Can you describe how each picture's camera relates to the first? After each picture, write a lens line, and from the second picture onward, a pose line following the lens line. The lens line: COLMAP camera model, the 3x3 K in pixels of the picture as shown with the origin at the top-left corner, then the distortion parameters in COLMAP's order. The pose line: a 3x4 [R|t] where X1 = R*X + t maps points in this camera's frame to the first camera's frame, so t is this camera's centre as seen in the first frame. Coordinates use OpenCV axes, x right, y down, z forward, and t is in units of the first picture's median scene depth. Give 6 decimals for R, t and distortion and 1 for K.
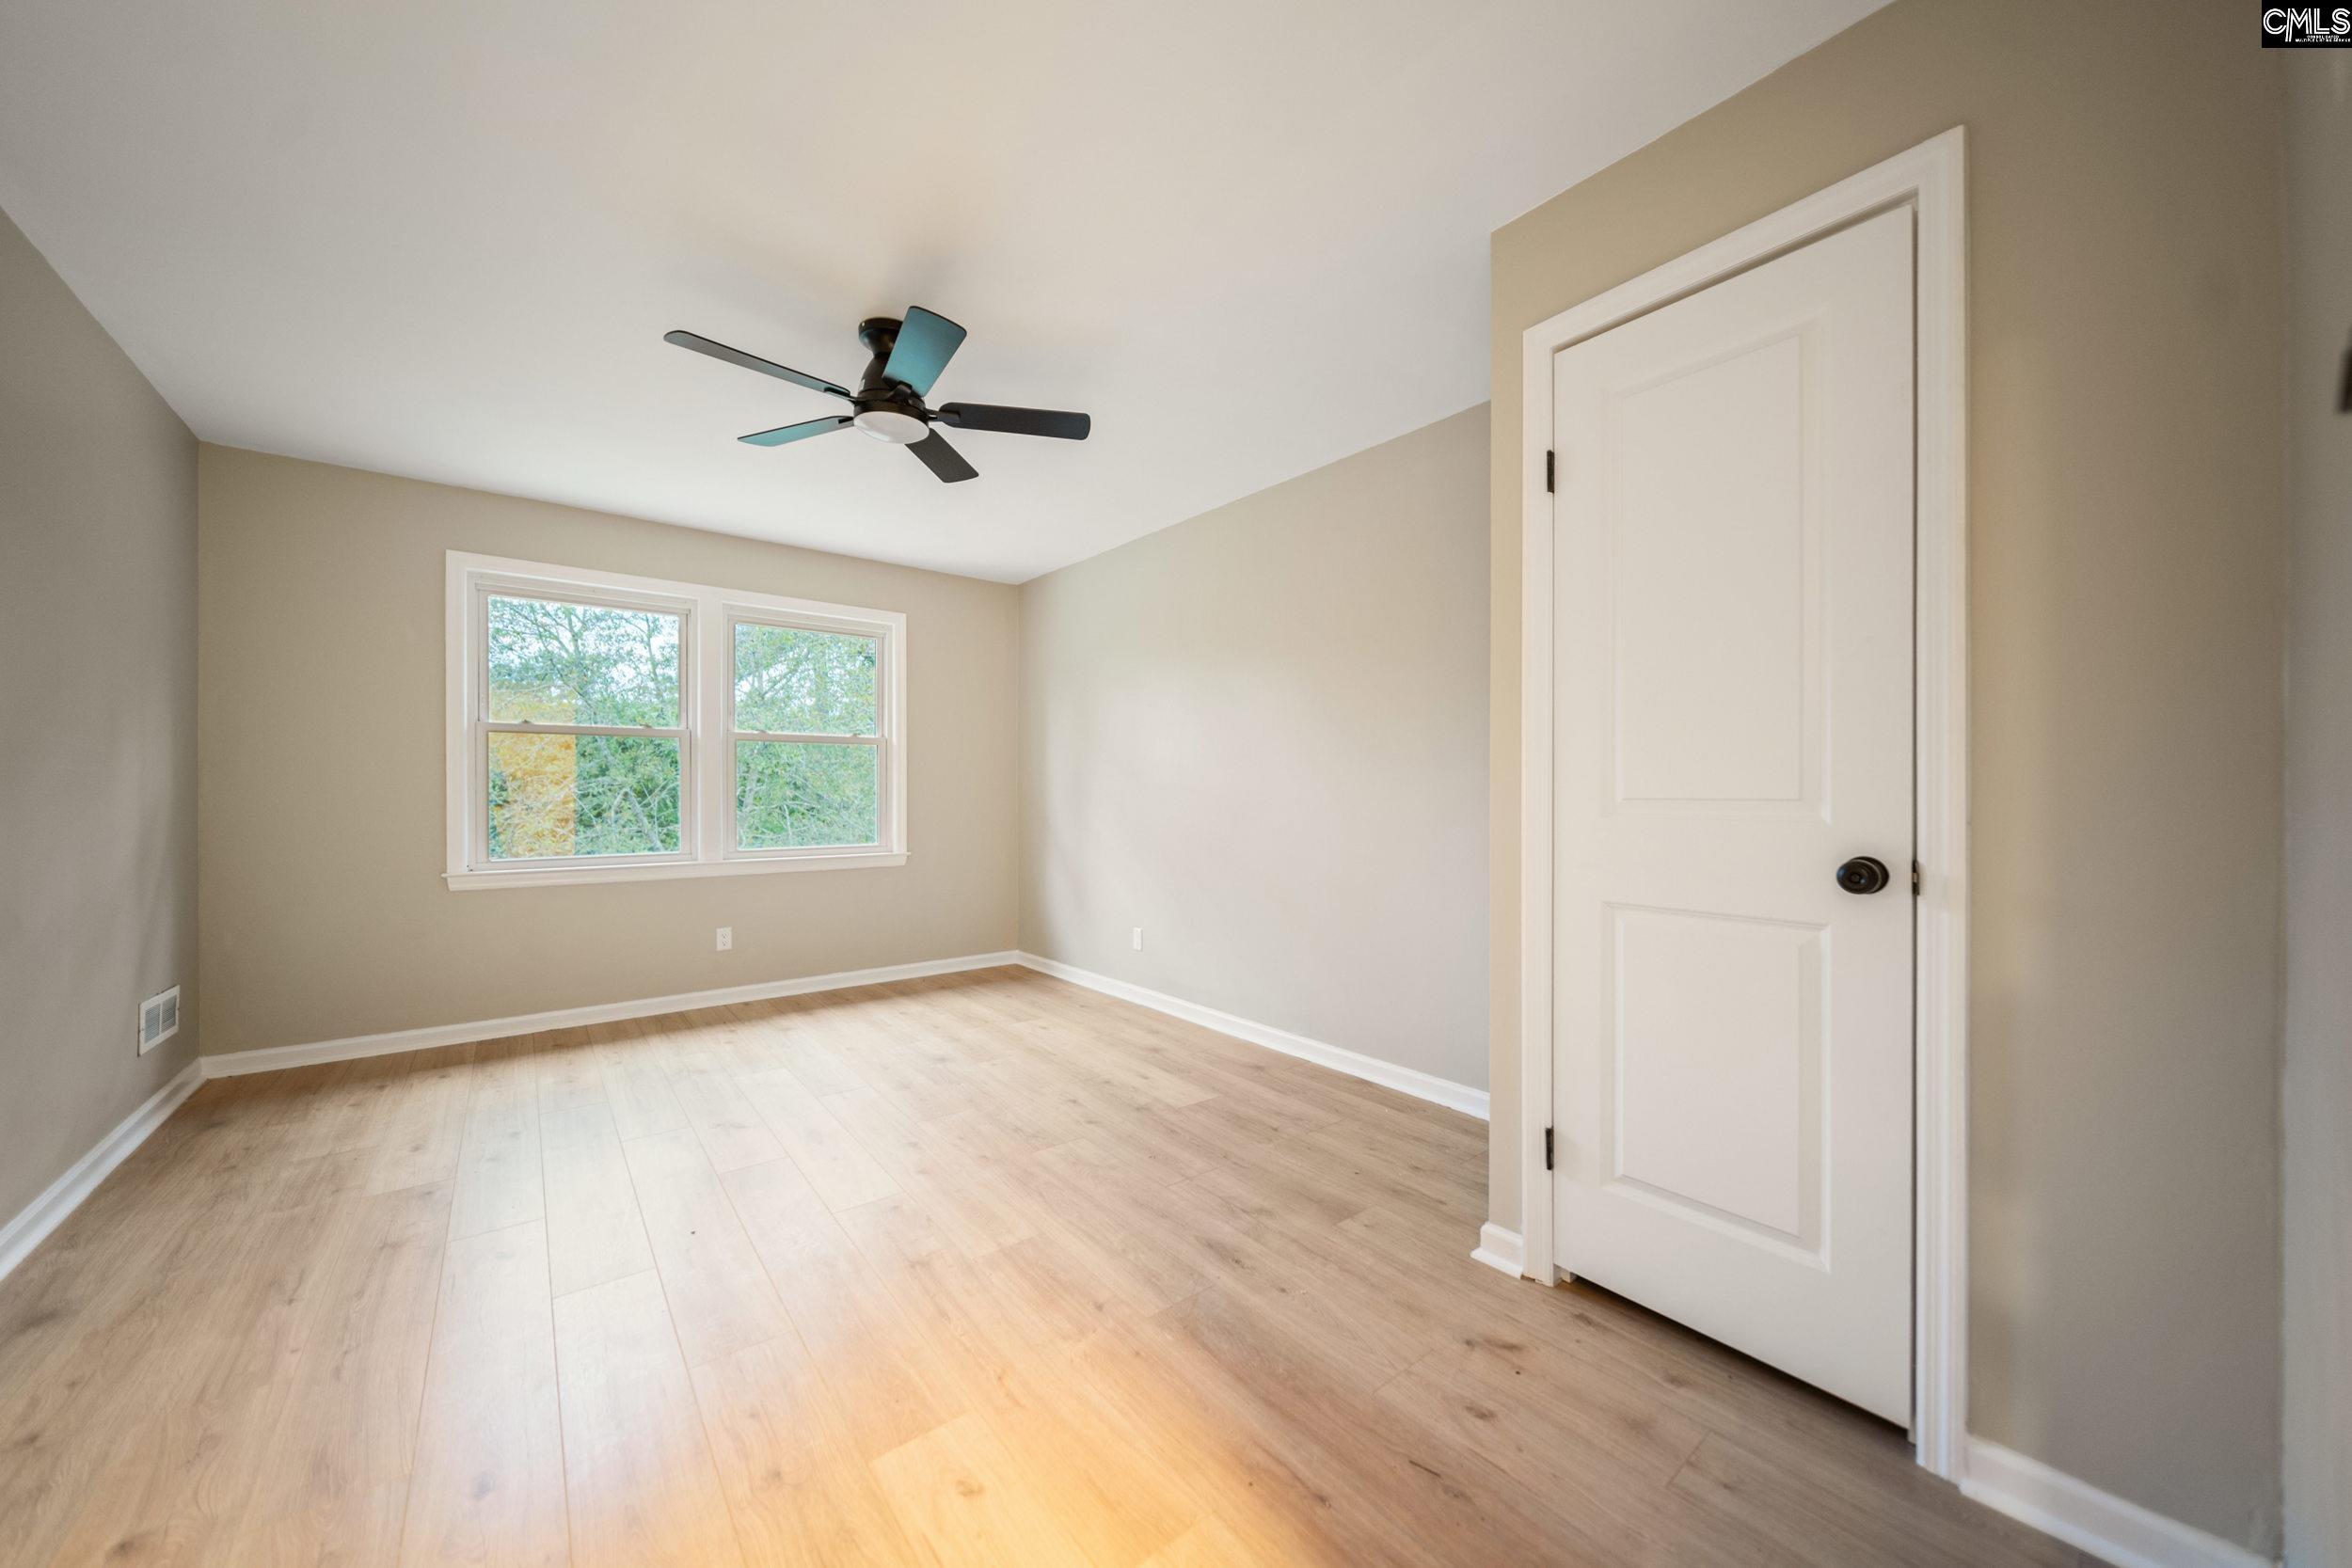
lens RADIAL K [[828.0, 0, 1188.6], [0, 828.0, 785.8], [0, 0, 1]] dist [0.001206, 0.000104]
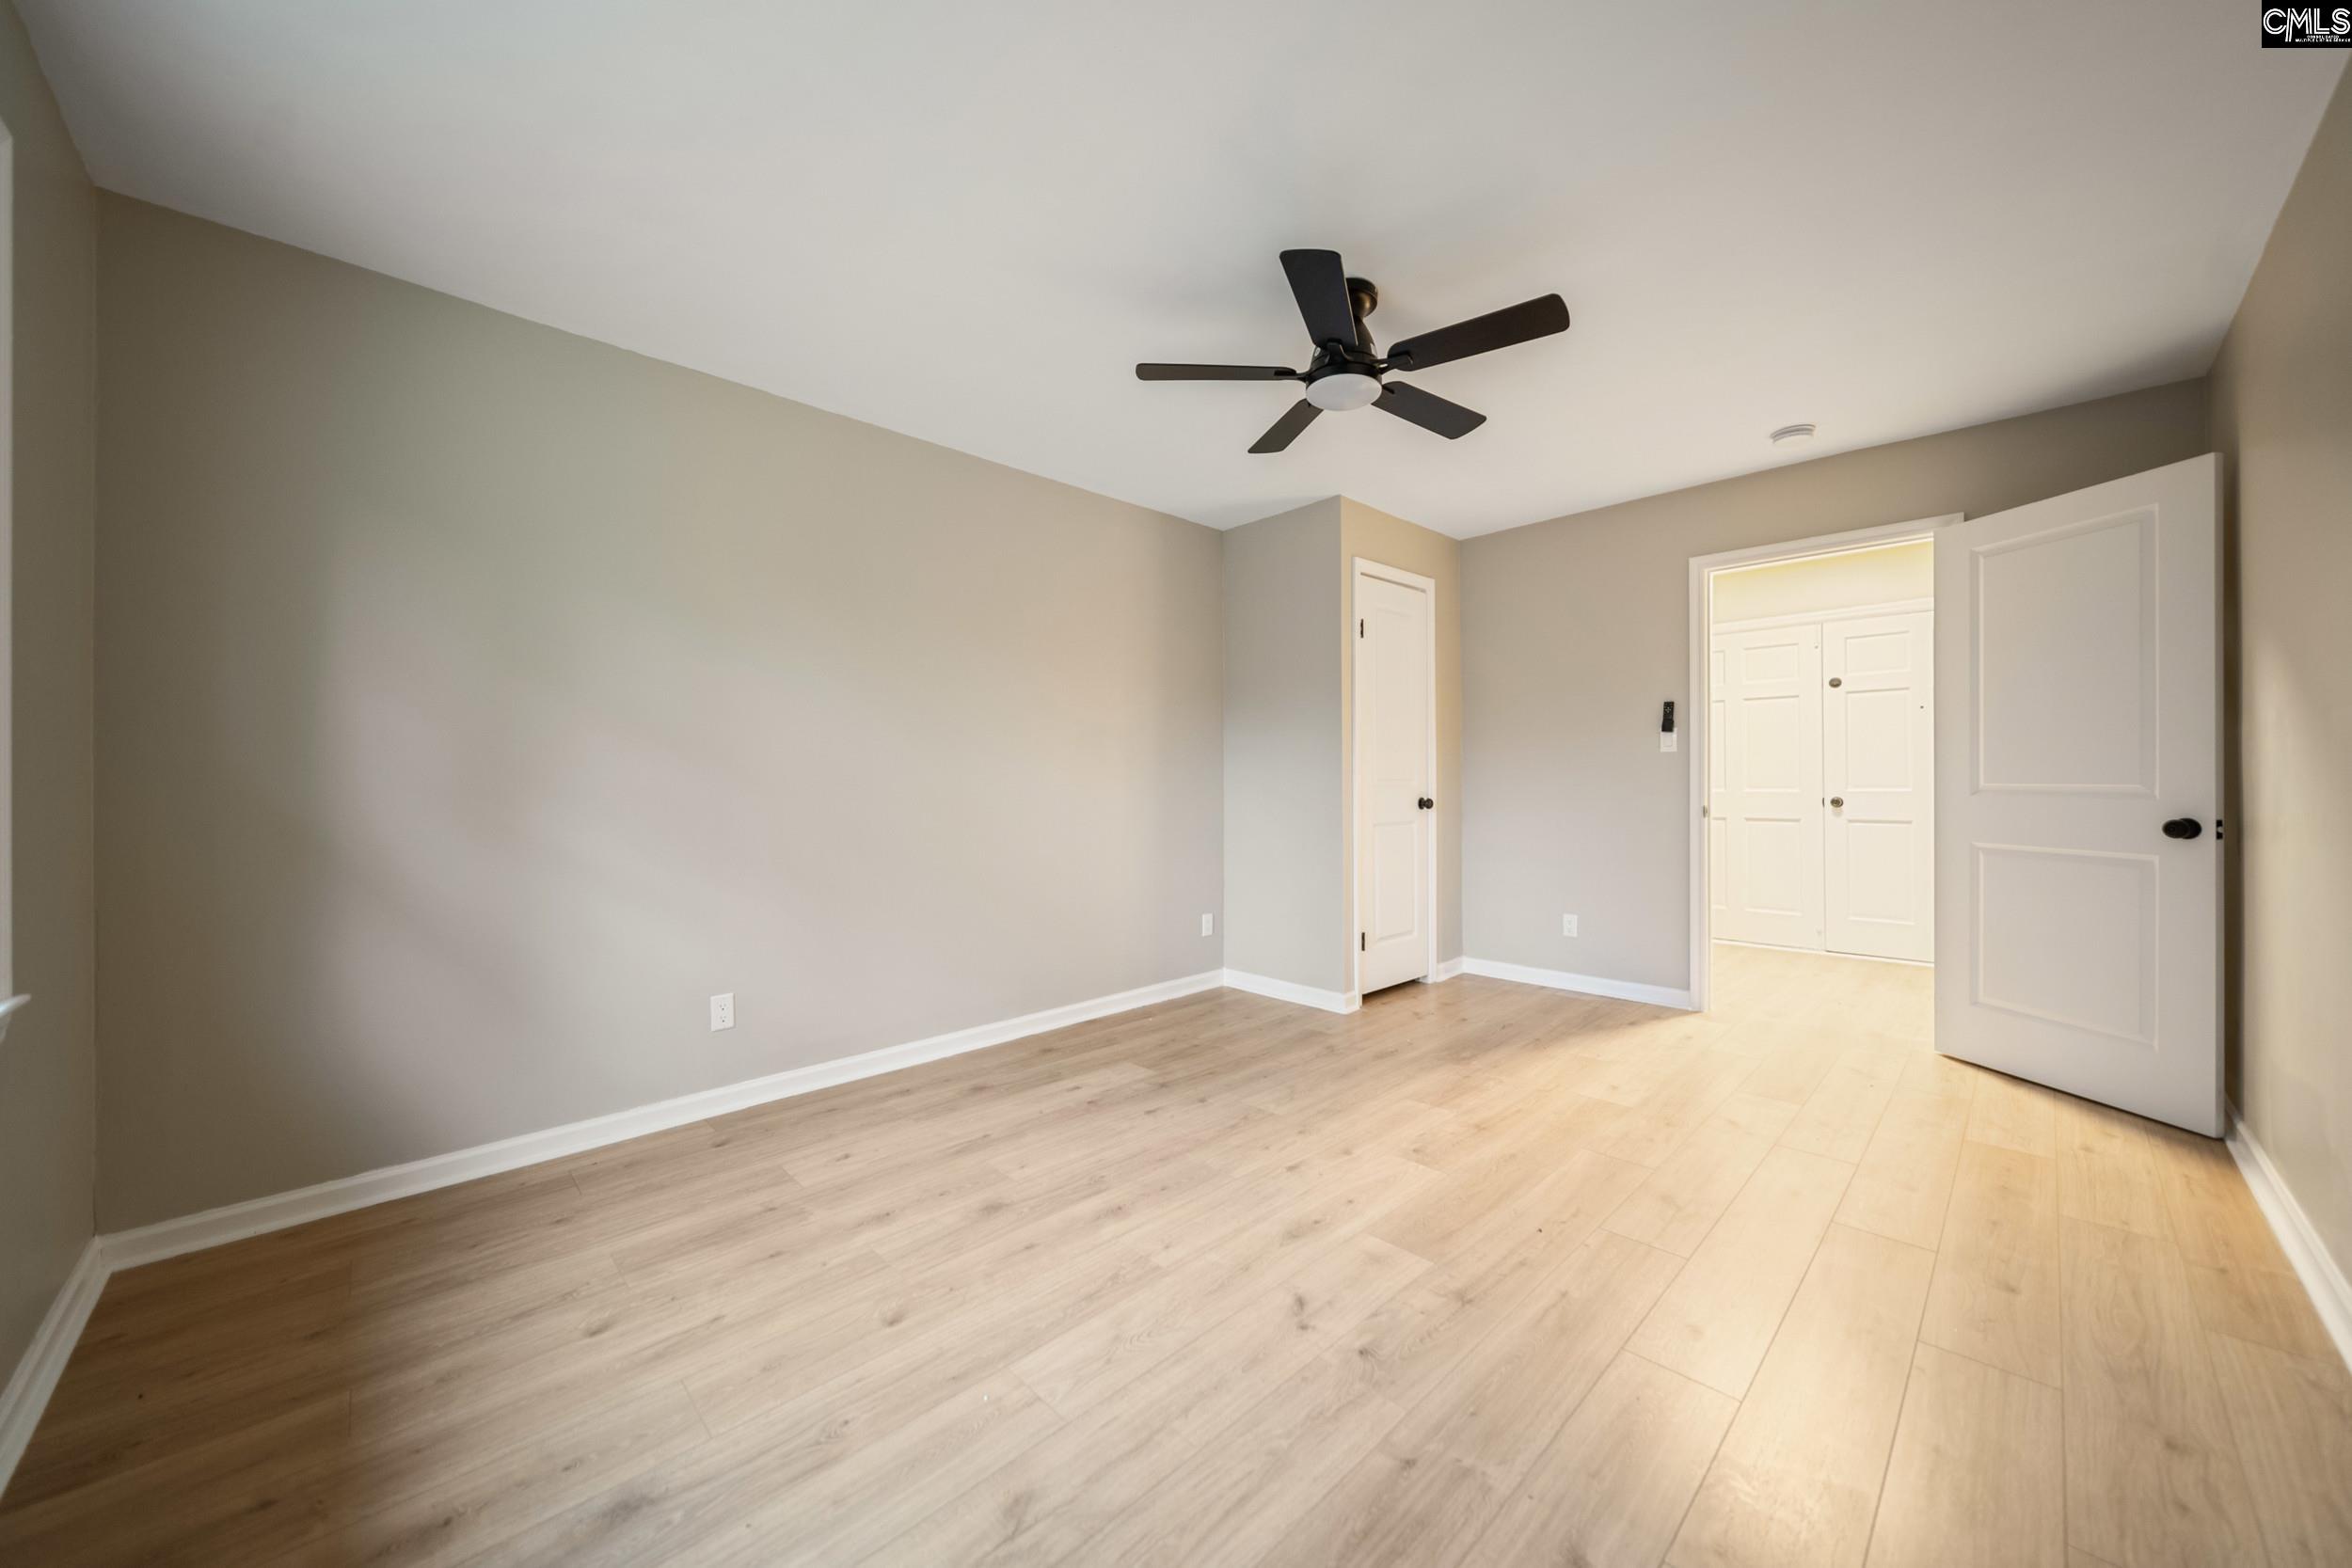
lens RADIAL K [[828.0, 0, 1188.6], [0, 828.0, 785.8], [0, 0, 1]] dist [0.001206, 0.000104]
pose [[-0.091261, -0.002681, 0.995823, -1.065145], [-0.003248, 0.999992, 0.002395, 0.017925], [-0.995822, -0.003016, -0.091269, 1.052895]]
